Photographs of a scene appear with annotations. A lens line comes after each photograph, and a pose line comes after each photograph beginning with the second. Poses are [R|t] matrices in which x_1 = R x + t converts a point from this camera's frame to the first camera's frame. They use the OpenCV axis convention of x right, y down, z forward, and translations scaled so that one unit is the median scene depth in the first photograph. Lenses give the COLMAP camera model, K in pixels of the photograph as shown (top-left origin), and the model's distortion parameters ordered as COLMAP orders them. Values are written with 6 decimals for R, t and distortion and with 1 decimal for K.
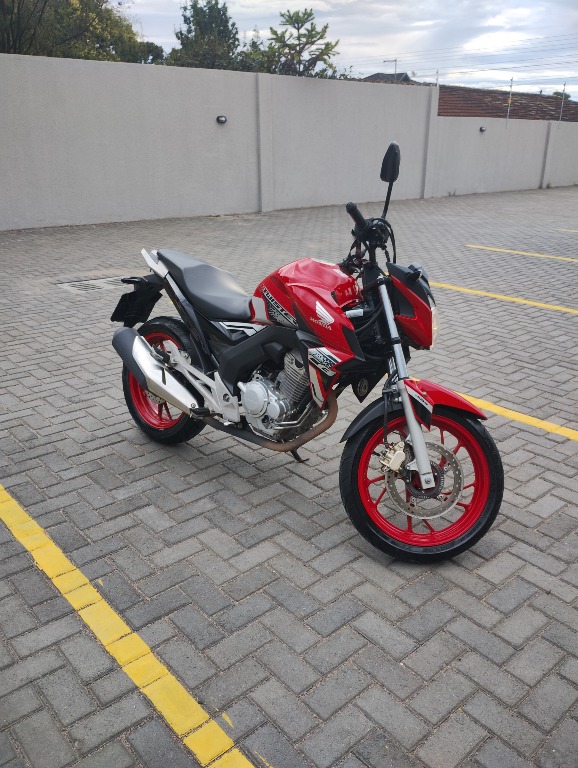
lens RADIAL K [[637.7, 0, 292.2], [0, 637.7, 384.3], [0, 0, 1]] dist [0.065251, -0.094492]
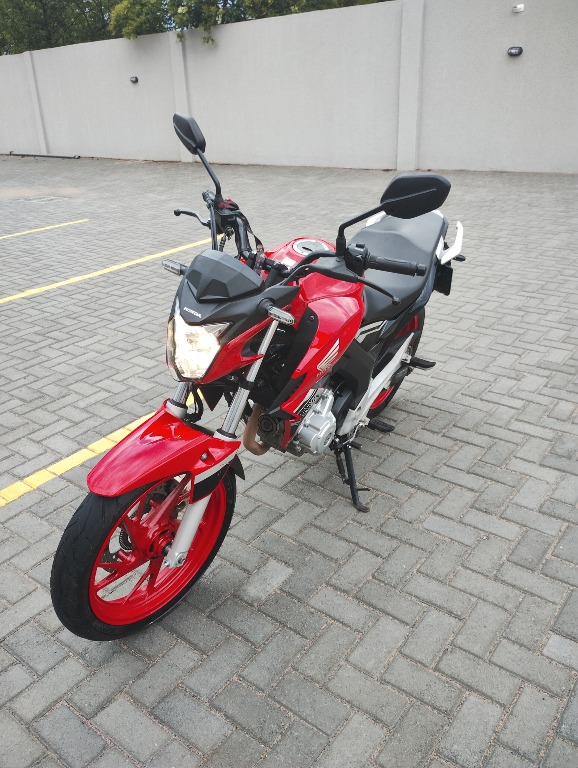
lens RADIAL K [[634.4, 0, 290.9], [0, 634.4, 385.3], [0, 0, 1]] dist [0.069373, -0.095887]
pose [[0.194702, 0.399018, -0.896033, 0.726648], [-0.303476, 0.893198, 0.331813, -0.277202], [0.932735, 0.207320, 0.295000, 0.781832]]
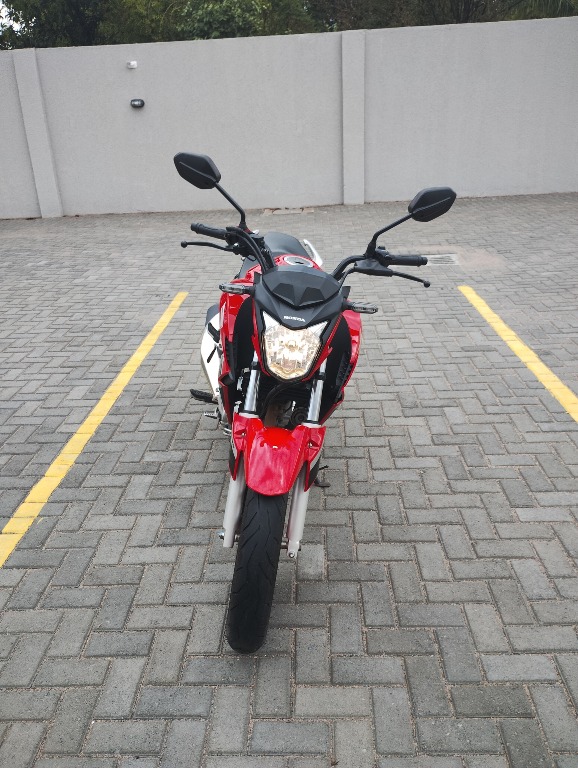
lens RADIAL K [[637.7, 0, 292.2], [0, 637.7, 384.3], [0, 0, 1]] dist [0.065251, -0.094492]
pose [[0.731506, 0.225826, -0.643351, 0.606275], [-0.195153, 0.973429, 0.119795, -0.130292], [0.653310, 0.037921, 0.756140, 0.353987]]
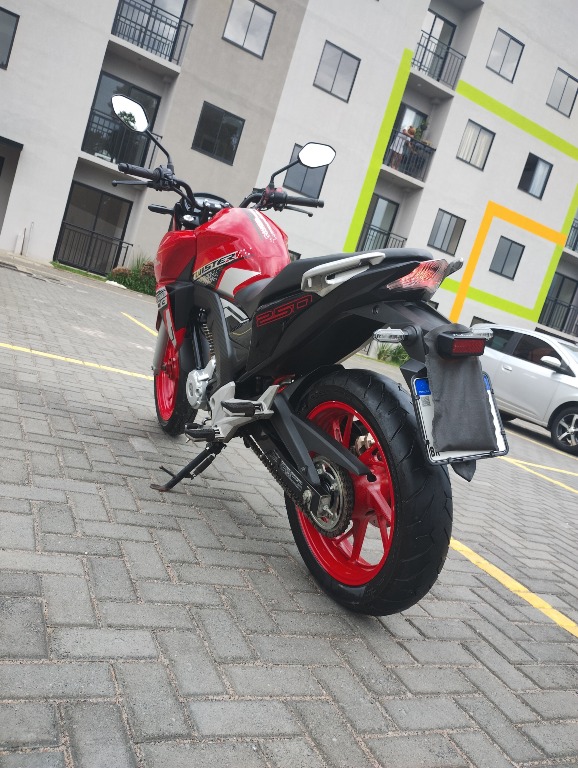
lens RADIAL K [[634.4, 0, 290.9], [0, 634.4, 385.3], [0, 0, 1]] dist [0.069373, -0.095887]
pose [[-0.917136, -0.318010, 0.240271, -0.299827], [-0.183949, 0.872507, 0.452653, -0.383948], [-0.353586, 0.370947, -0.858705, 1.776655]]
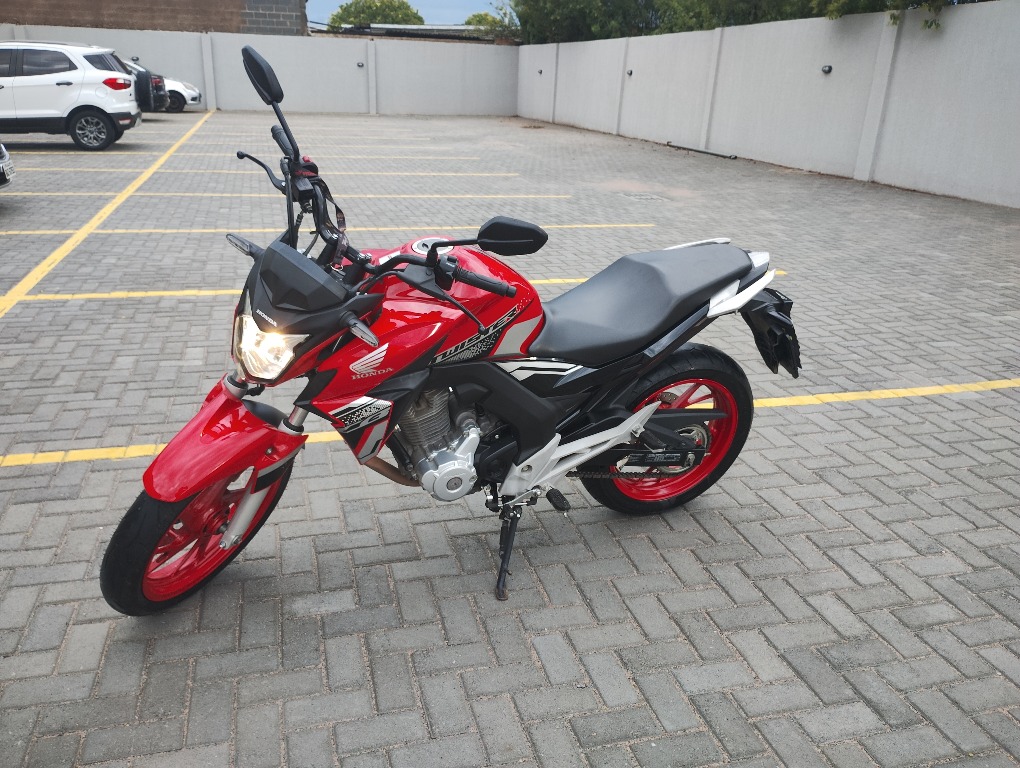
lens RADIAL K [[839.5, 0, 504.7], [0, 839.5, 379.4], [0, 0, 1]] dist [0.066181, -0.091616]
pose [[-0.434791, 0.280828, -0.855624, 0.739066], [-0.355290, 0.819565, 0.449536, -0.466175], [0.827482, 0.499449, -0.256564, 1.299312]]
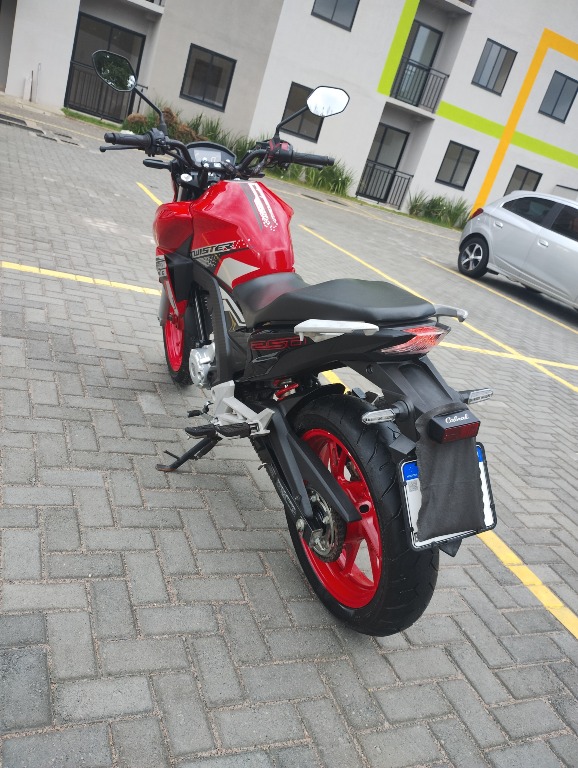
lens RADIAL K [[637.7, 0, 292.2], [0, 637.7, 384.3], [0, 0, 1]] dist [0.065251, -0.094492]
pose [[-0.904404, -0.379806, 0.194427, -0.263072], [-0.168751, 0.736919, 0.654579, -0.530885], [-0.391890, 0.559194, -0.730565, 1.668722]]
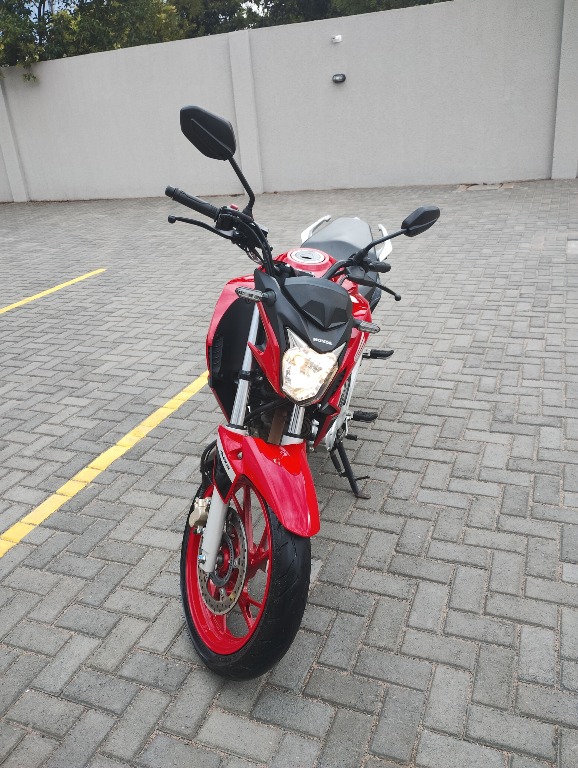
lens RADIAL K [[634.4, 0, 290.9], [0, 634.4, 385.3], [0, 0, 1]] dist [0.069373, -0.095887]
pose [[0.451856, 0.315485, -0.834443, 0.712658], [-0.231225, 0.944831, 0.232011, -0.212164], [0.861604, 0.088108, 0.499876, 0.595869]]
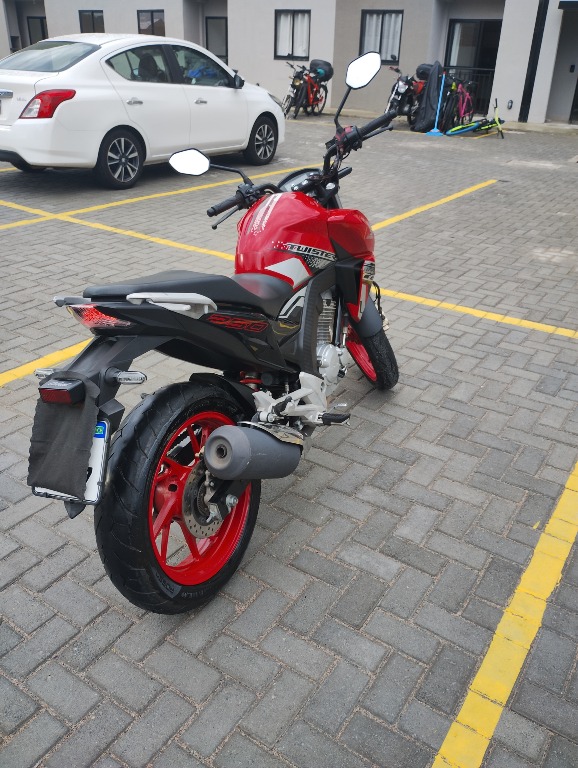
lens RADIAL K [[637.7, 0, 292.2], [0, 637.7, 384.3], [0, 0, 1]] dist [0.065251, -0.094492]
pose [[-0.261072, -0.456577, 0.850517, -0.803873], [0.316174, 0.792028, 0.522231, -0.429046], [-0.912072, 0.405251, -0.062419, 1.120392]]
